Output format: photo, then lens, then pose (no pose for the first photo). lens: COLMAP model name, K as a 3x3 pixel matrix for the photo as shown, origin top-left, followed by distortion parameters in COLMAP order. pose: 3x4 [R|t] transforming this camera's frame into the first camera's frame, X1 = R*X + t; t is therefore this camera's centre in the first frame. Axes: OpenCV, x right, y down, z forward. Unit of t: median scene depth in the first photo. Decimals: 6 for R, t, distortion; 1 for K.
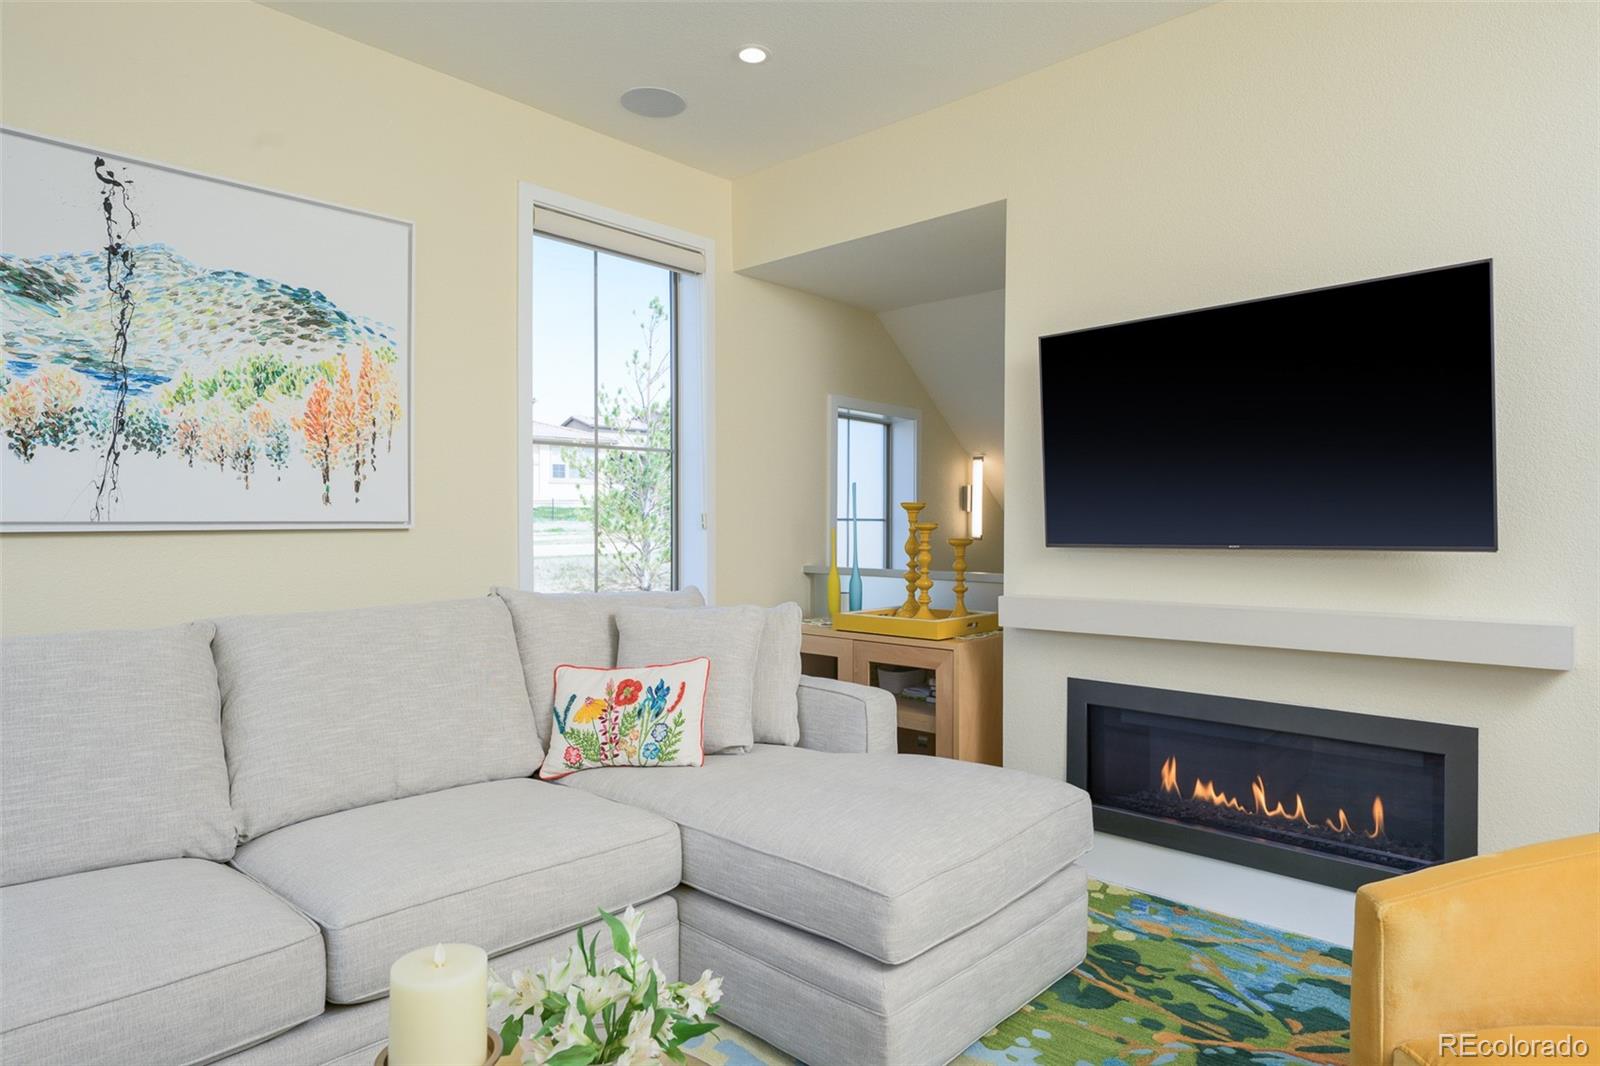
lens RADIAL K [[911.3, 0, 800.0], [0, 911.3, 533.0], [0, 0, 1]] dist [-0.001124, -0.000063]
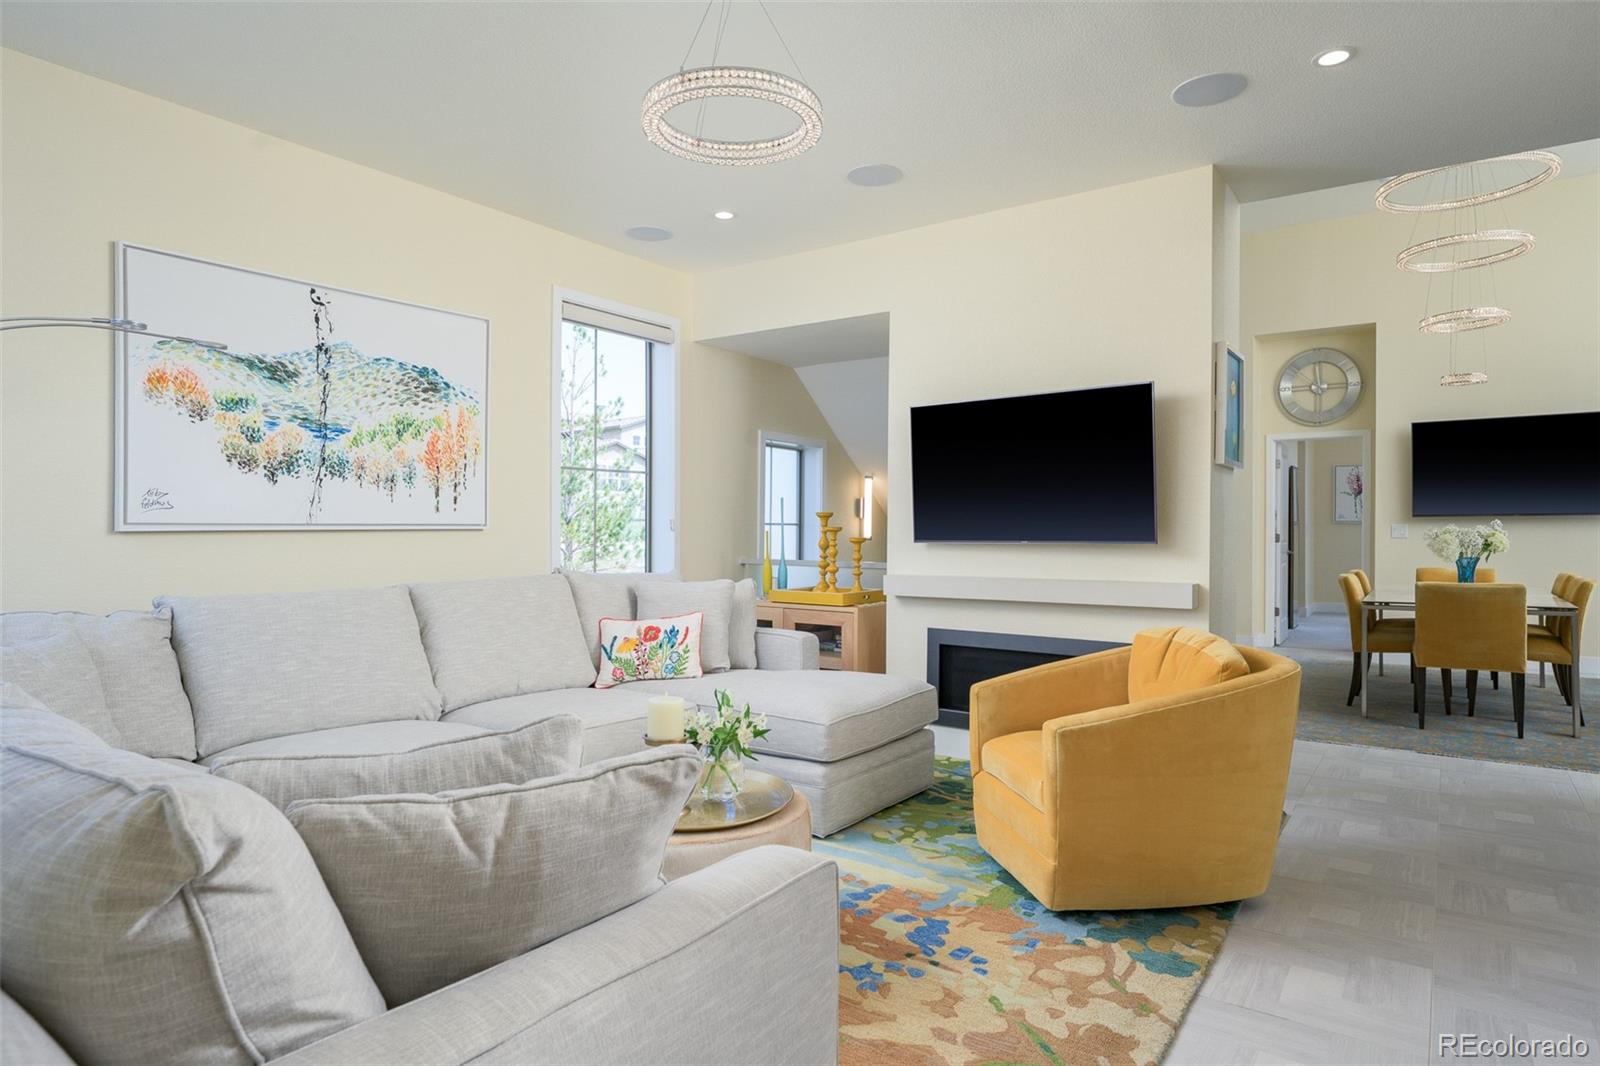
lens RADIAL K [[911.3, 0, 800.0], [0, 911.3, 533.0], [0, 0, 1]] dist [-0.001124, -0.000063]
pose [[0.992575, 0.002724, 0.121604, -0.122652], [-0.002197, 0.999988, -0.004469, 0.007632], [-0.121614, 0.004169, 0.992569, -0.572960]]
